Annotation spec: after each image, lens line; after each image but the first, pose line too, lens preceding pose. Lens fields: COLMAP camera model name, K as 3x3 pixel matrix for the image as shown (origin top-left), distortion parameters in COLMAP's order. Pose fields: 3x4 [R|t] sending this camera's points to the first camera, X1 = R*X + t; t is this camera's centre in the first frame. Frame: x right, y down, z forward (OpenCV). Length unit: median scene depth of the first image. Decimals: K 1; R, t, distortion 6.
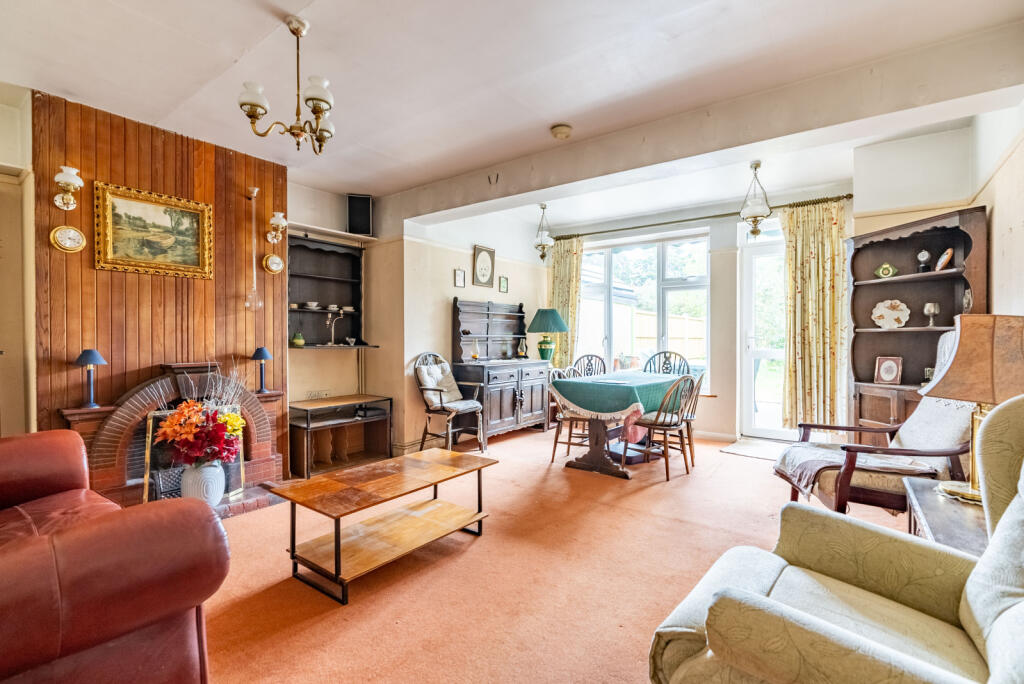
lens RADIAL K [[463.0, 0, 512.0], [0, 463.0, 342.0], [0, 0, 1]] dist [-0.000709, 0.000117]
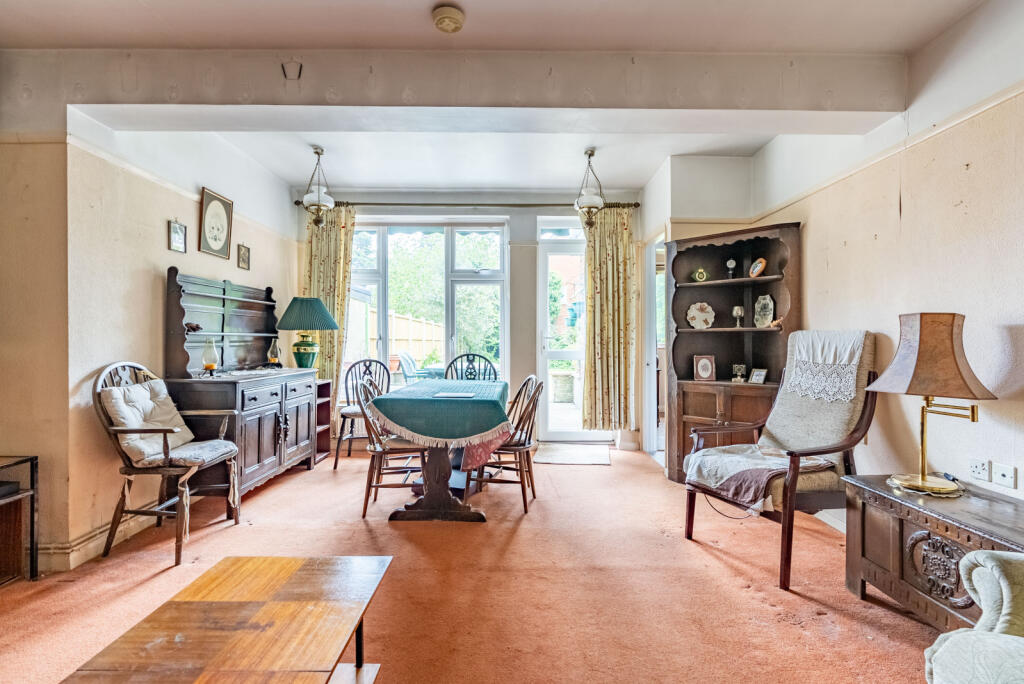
lens RADIAL K [[480.4, 0, 512.0], [0, 480.4, 342.0], [0, 0, 1]] dist [-0.000422, 0.000318]
pose [[0.802442, -0.001243, 0.596729, -0.150045], [0.004062, 0.999986, -0.003380, 0.002317], [-0.596717, 0.005136, 0.802435, 0.269990]]
